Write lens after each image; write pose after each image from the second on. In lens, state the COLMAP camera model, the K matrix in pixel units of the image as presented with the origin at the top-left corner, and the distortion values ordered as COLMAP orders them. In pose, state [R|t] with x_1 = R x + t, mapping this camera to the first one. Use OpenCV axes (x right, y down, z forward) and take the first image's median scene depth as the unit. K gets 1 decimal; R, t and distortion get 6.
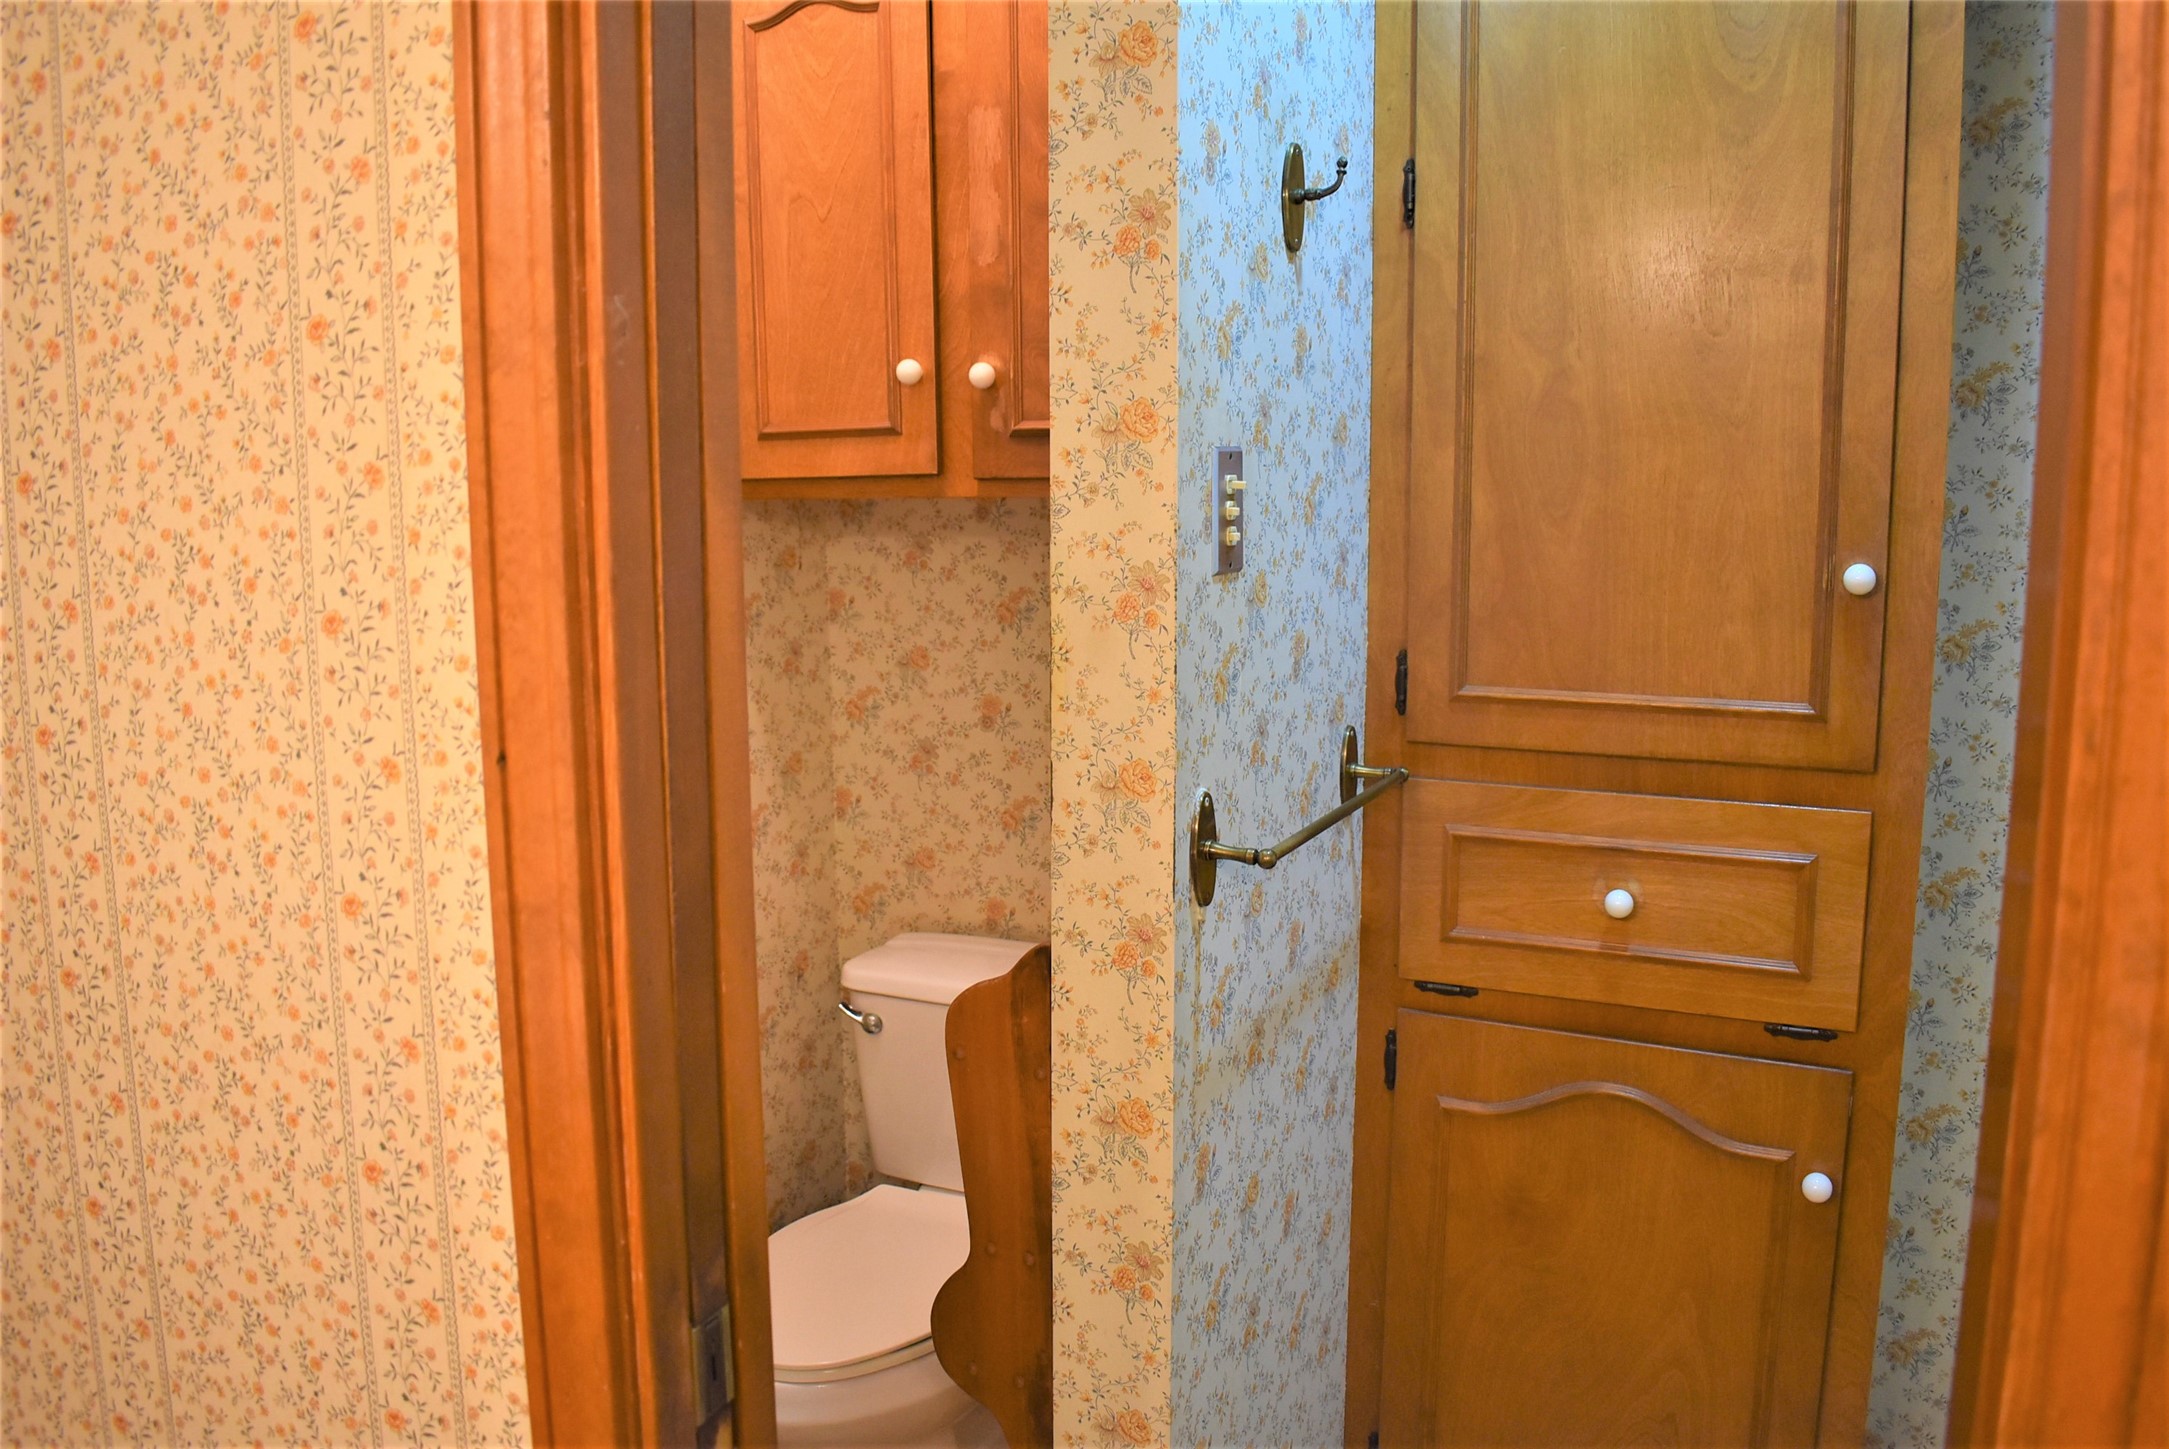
lens RADIAL K [[1743.5, 0, 1084.5], [0, 1743.5, 724.5], [0, 0, 1]] dist [-0.117870, 0.002740]
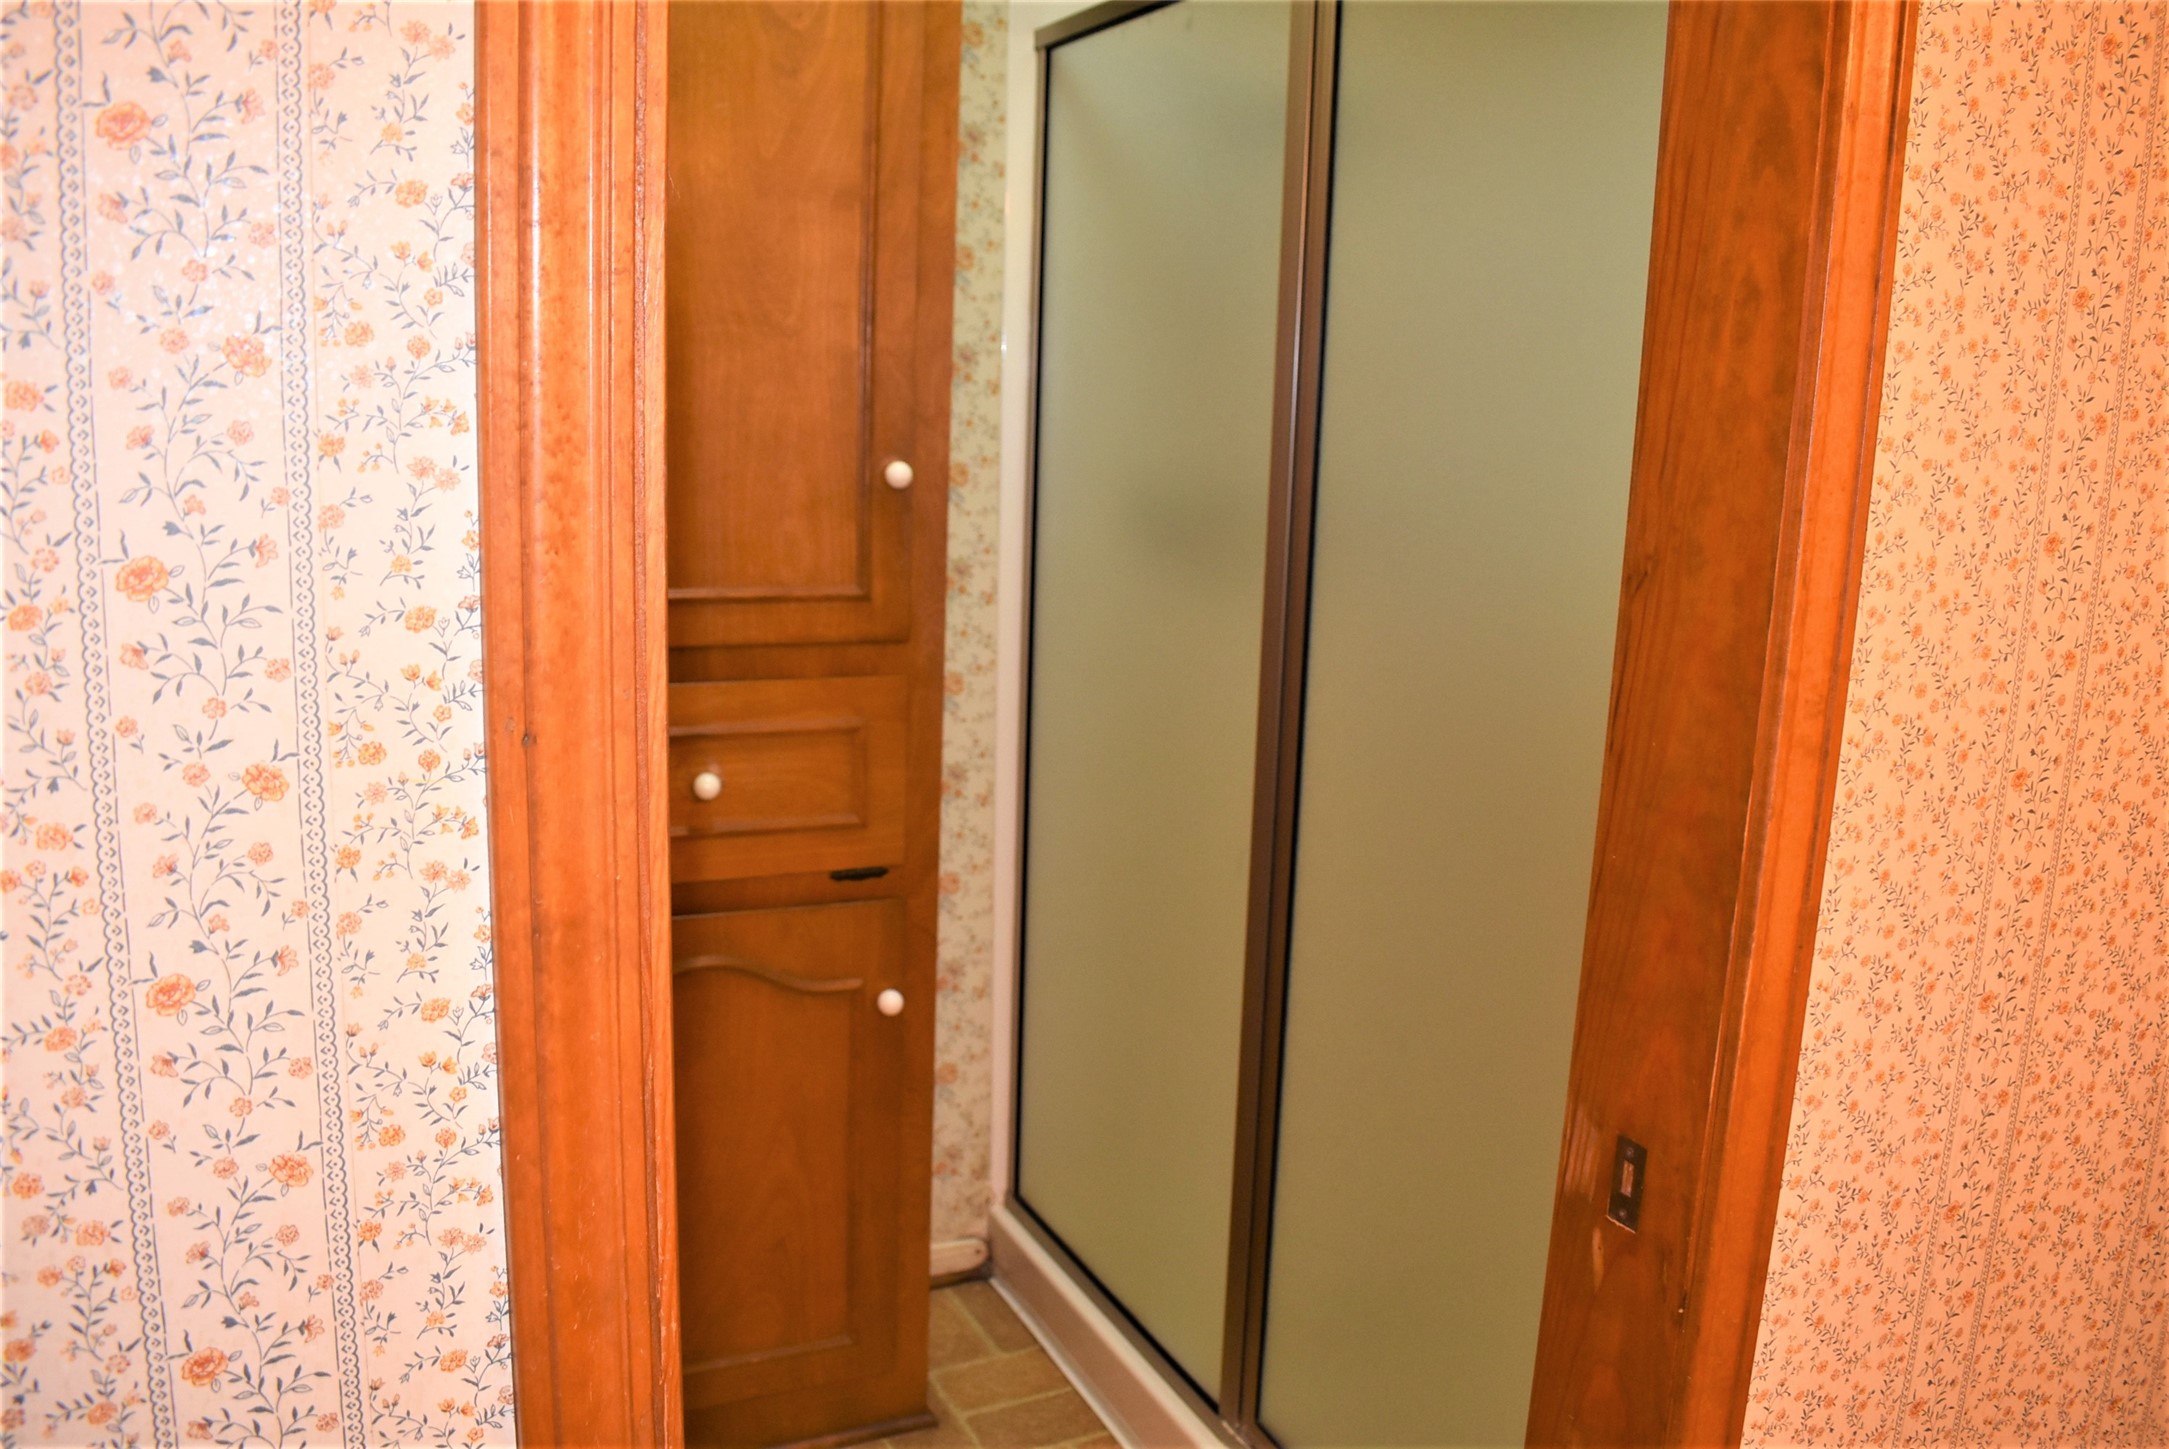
lens RADIAL K [[1705.2, 0, 1084.5], [0, 1705.2, 724.5], [0, 0, 1]] dist [-0.097935, 0.010325]
pose [[0.636908, -0.121613, 0.761287, -0.688694], [0.073849, 0.992563, 0.096775, -0.037002], [-0.767394, -0.005416, 0.641152, 0.300428]]
